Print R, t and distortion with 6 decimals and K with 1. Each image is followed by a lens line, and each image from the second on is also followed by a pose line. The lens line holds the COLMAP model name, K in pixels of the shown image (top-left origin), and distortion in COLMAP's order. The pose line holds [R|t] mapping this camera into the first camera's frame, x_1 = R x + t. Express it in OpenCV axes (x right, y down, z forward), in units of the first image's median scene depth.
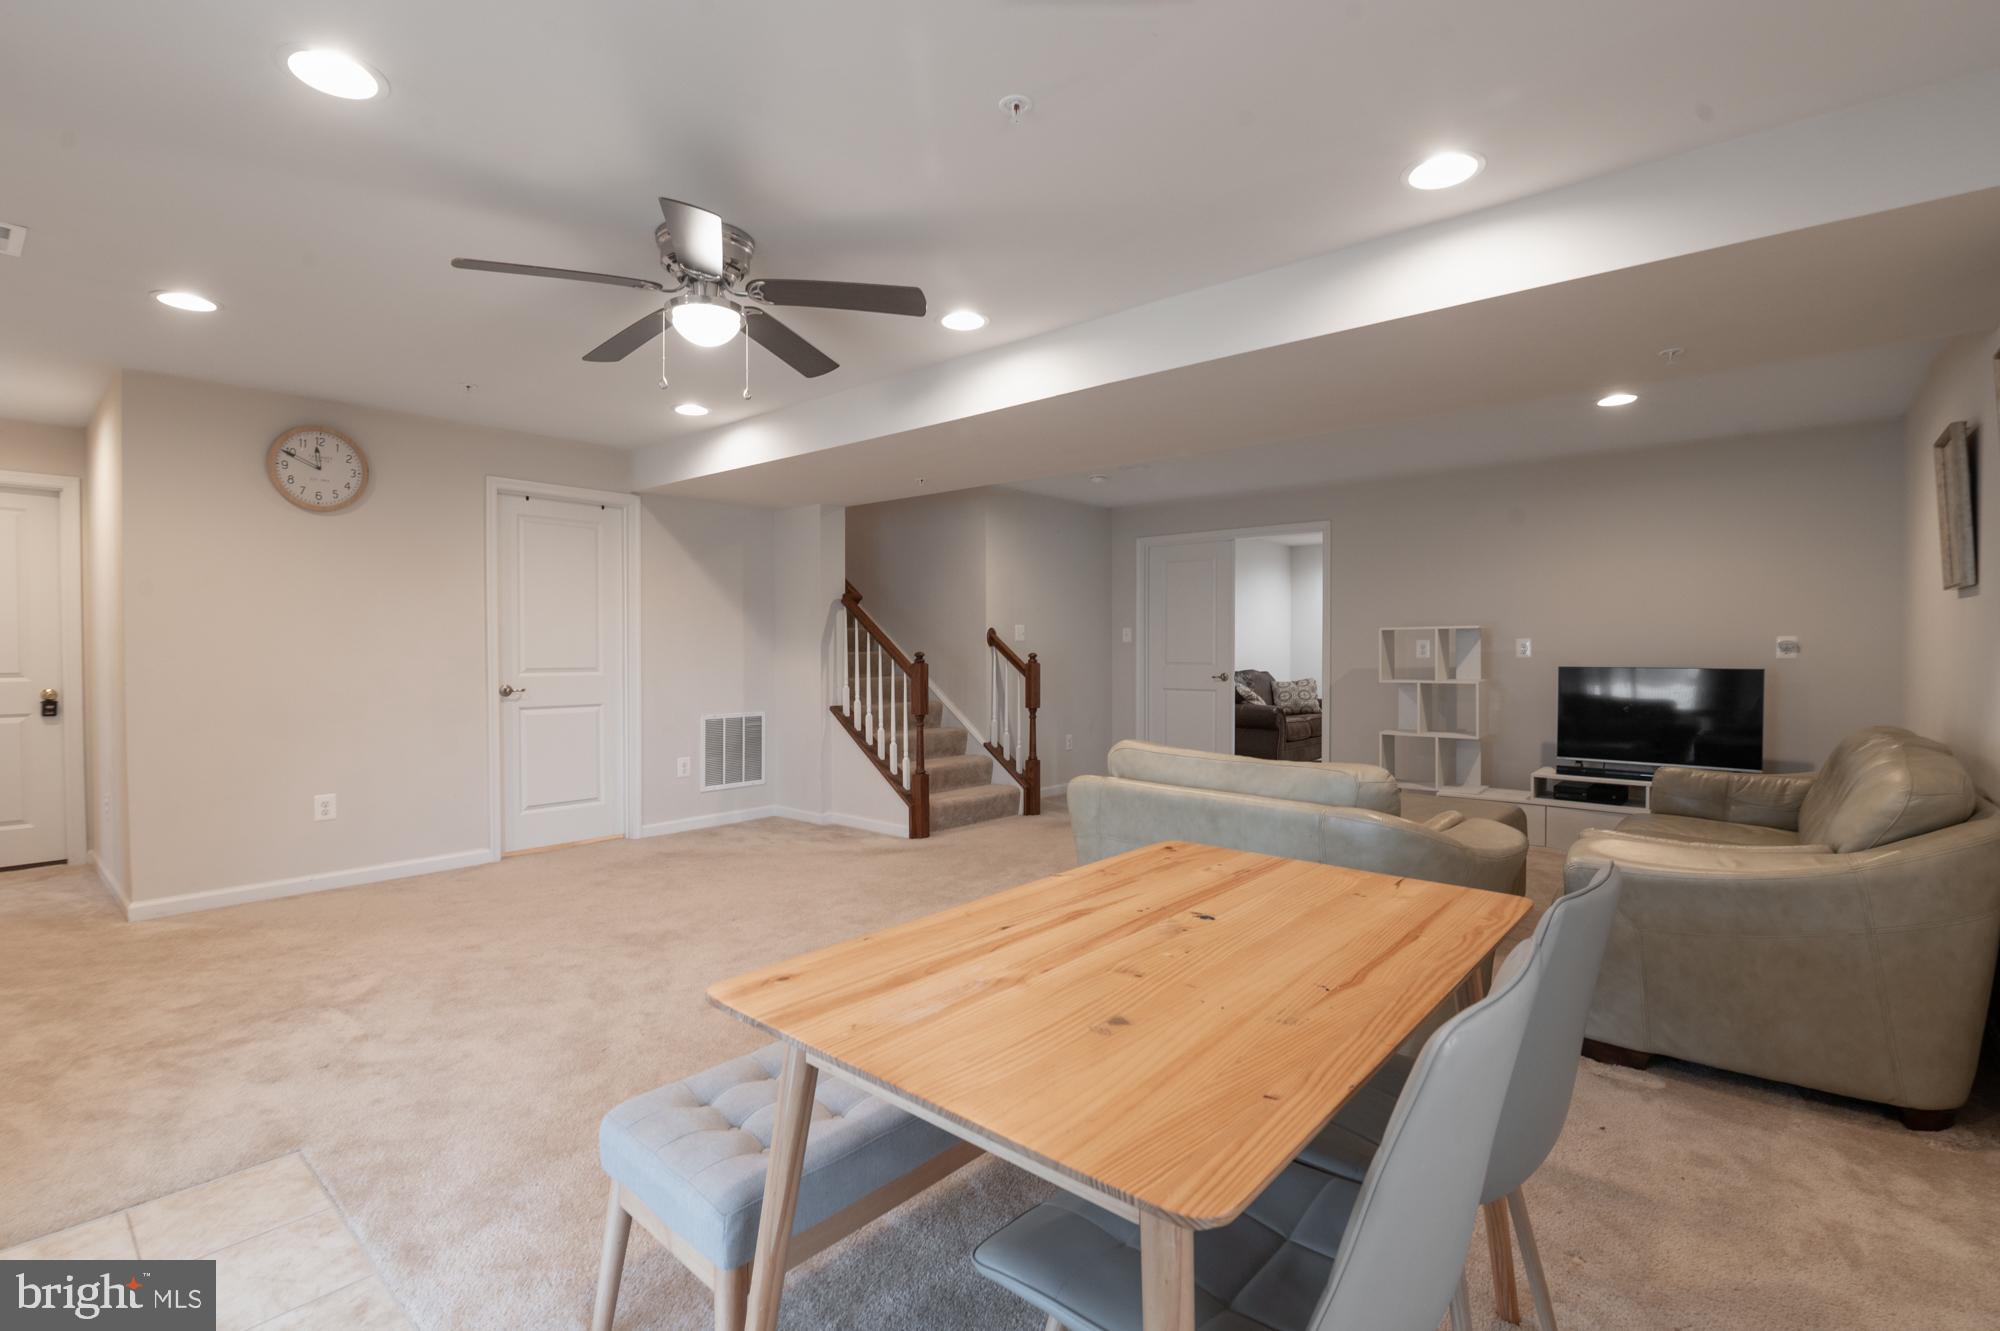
lens RADIAL K [[922.6, 0, 994.5], [0, 922.6, 657.7], [0, 0, 1]] dist [-0.012317, 0.000898]
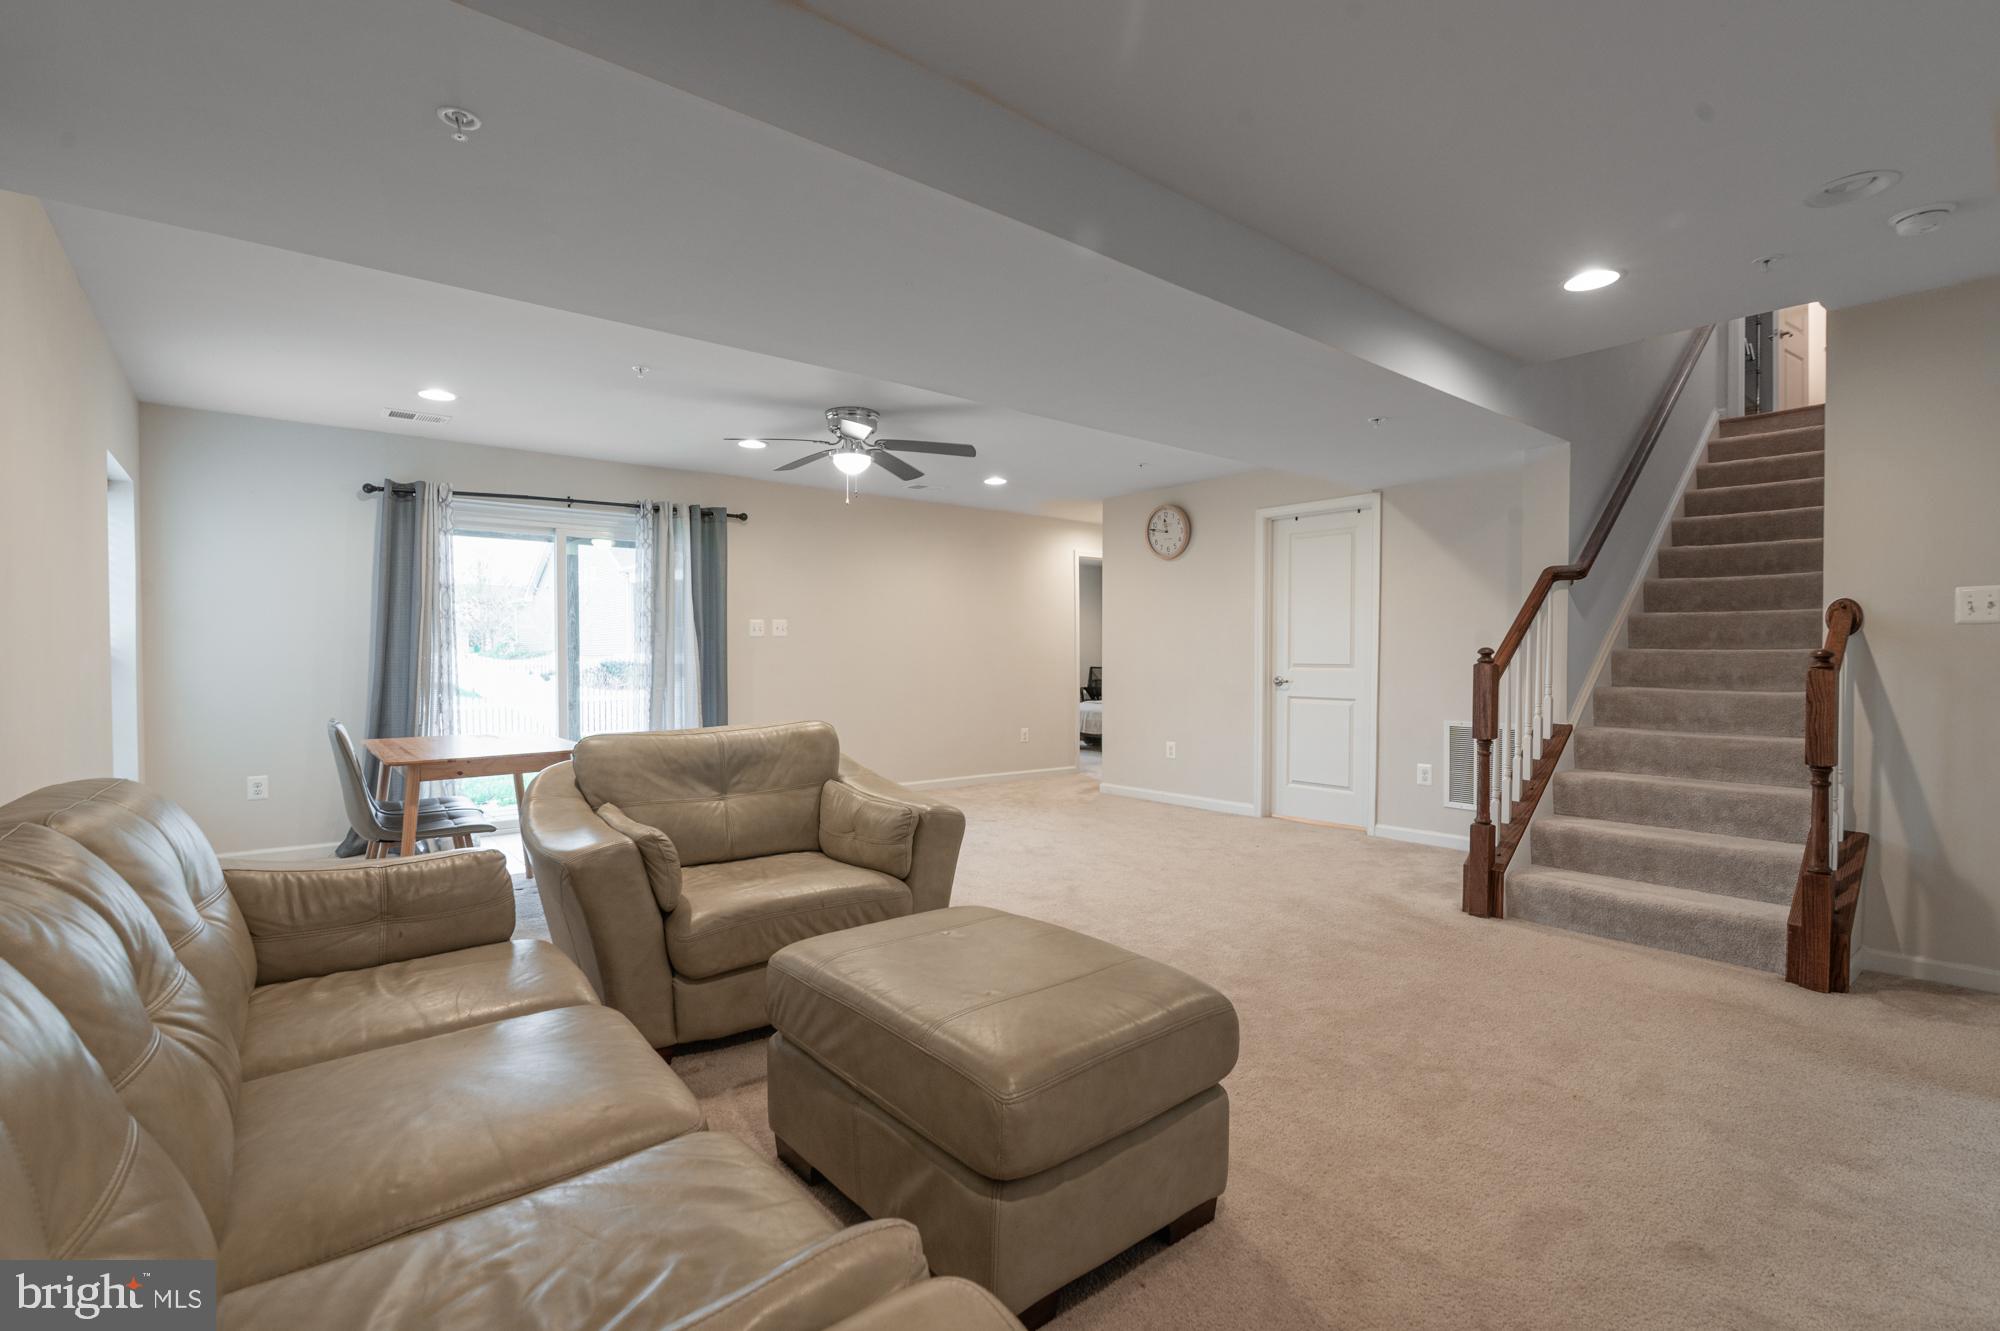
lens RADIAL K [[922.6, 0, 994.5], [0, 922.6, 657.7], [0, 0, 1]] dist [-0.012317, 0.000898]
pose [[-0.181887, 0.005619, -0.983303, 0.746987], [-0.003296, 0.999975, 0.006324, -0.001301], [0.983314, 0.004392, -0.181864, 0.871347]]
